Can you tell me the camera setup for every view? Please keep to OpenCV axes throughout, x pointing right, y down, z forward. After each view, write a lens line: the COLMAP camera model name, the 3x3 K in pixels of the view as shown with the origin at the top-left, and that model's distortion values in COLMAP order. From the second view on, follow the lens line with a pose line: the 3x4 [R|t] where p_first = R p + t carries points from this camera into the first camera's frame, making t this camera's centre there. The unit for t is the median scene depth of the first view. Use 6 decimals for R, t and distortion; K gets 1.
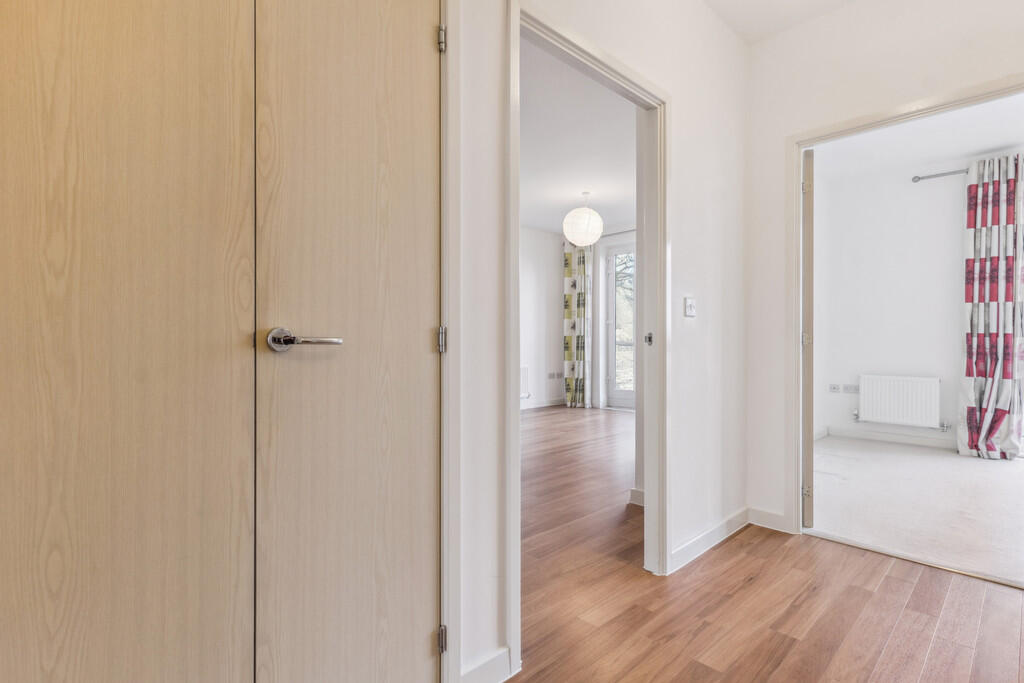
lens RADIAL K [[496.1, 0, 511.4], [0, 496.1, 341.7], [0, 0, 1]] dist [0.003474, -0.001988]
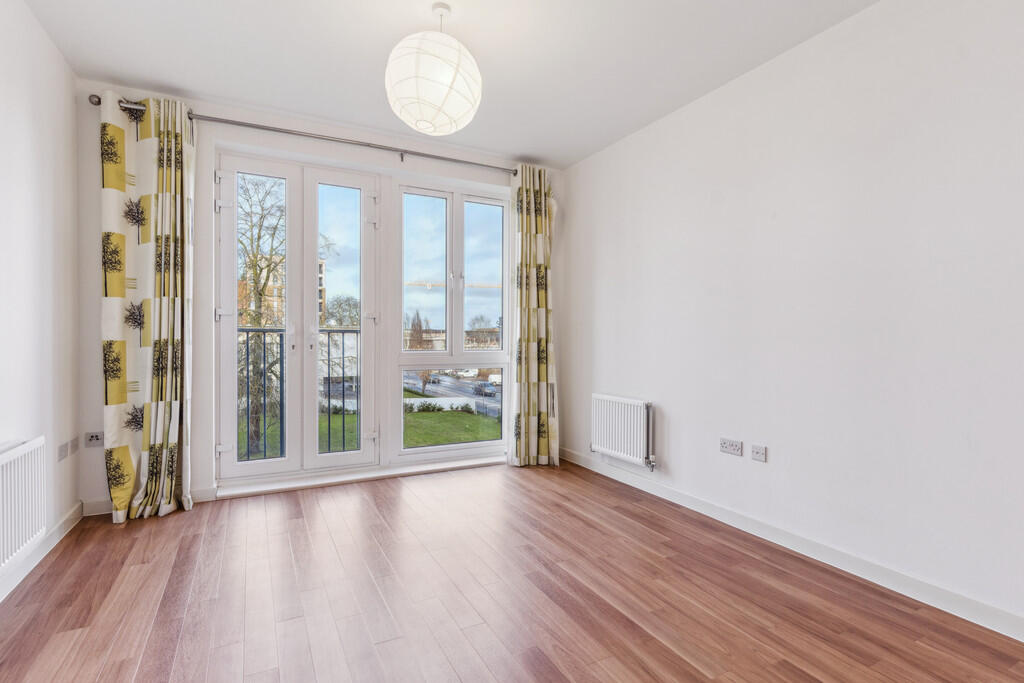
lens RADIAL K [[496.1, 0, 513.7], [0, 496.1, 341.0], [0, 0, 1]] dist [0.003474, -0.001988]
pose [[0.300906, -0.008425, 0.953616, -0.168299], [-0.005894, 0.999925, 0.010694, -0.017684], [-0.953635, -0.008838, 0.300834, 0.598602]]
